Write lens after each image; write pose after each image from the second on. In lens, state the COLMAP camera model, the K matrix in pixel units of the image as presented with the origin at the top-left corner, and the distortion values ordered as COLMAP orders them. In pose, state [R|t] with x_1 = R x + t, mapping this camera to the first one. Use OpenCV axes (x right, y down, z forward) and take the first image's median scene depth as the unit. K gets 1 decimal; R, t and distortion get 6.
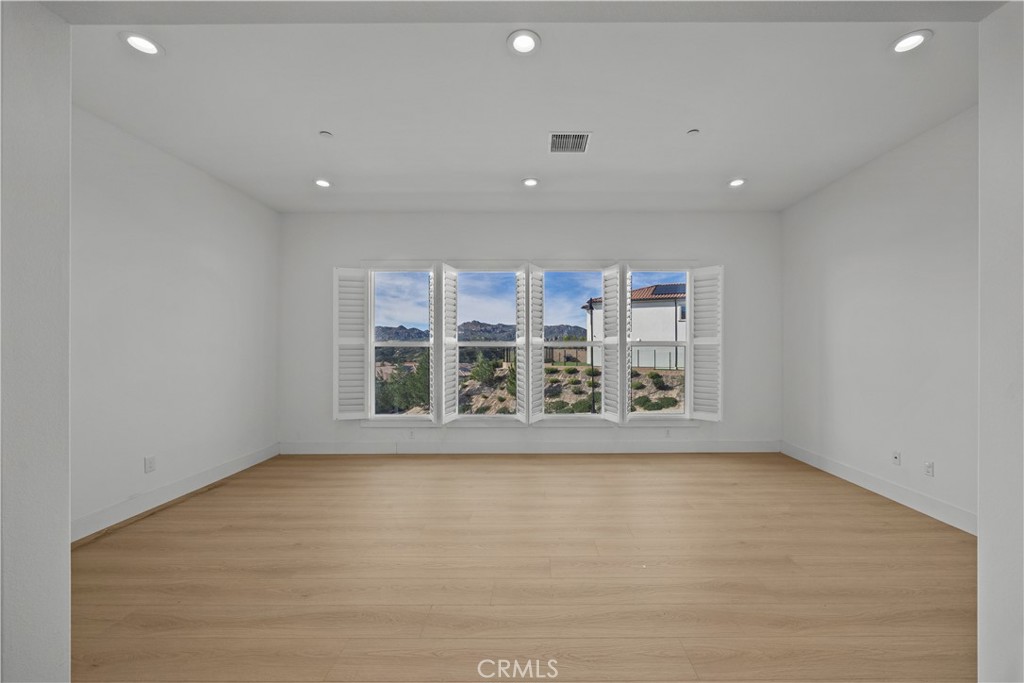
lens RADIAL K [[397.1, 0, 512.8], [0, 397.1, 342.9], [0, 0, 1]] dist [-0.003918, 0.000606]
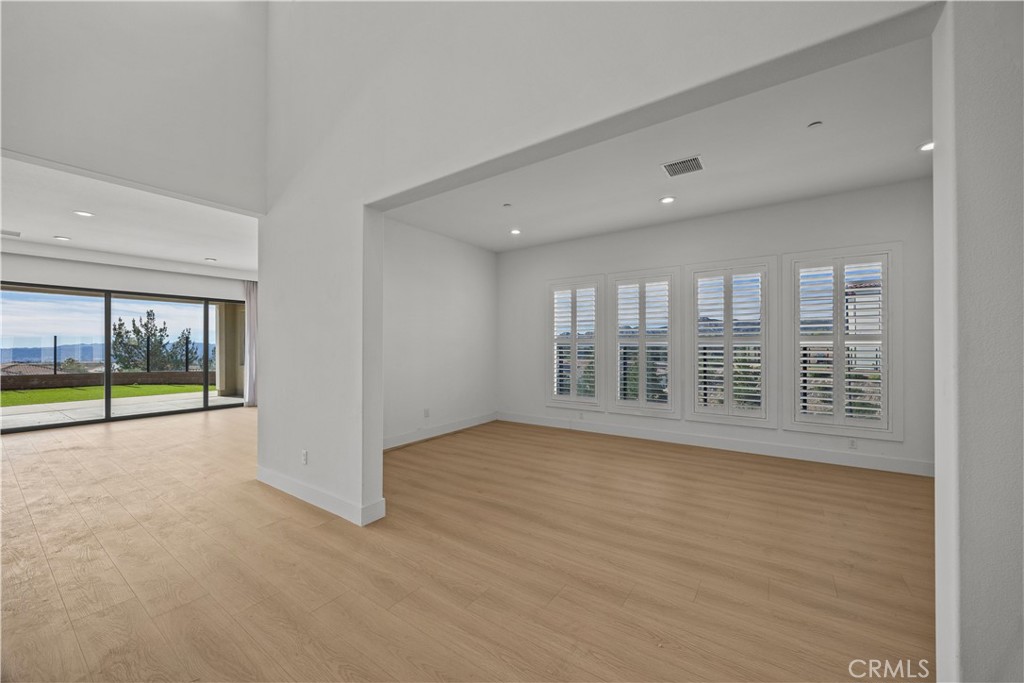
lens RADIAL K [[397.1, 0, 511.8], [0, 397.1, 344.4], [0, 0, 1]] dist [-0.003918, 0.000606]
pose [[0.818642, -0.002102, -0.574301, 0.421341], [0.005750, 0.999973, 0.004537, -0.004203], [0.574276, -0.007017, 0.818632, -0.233900]]
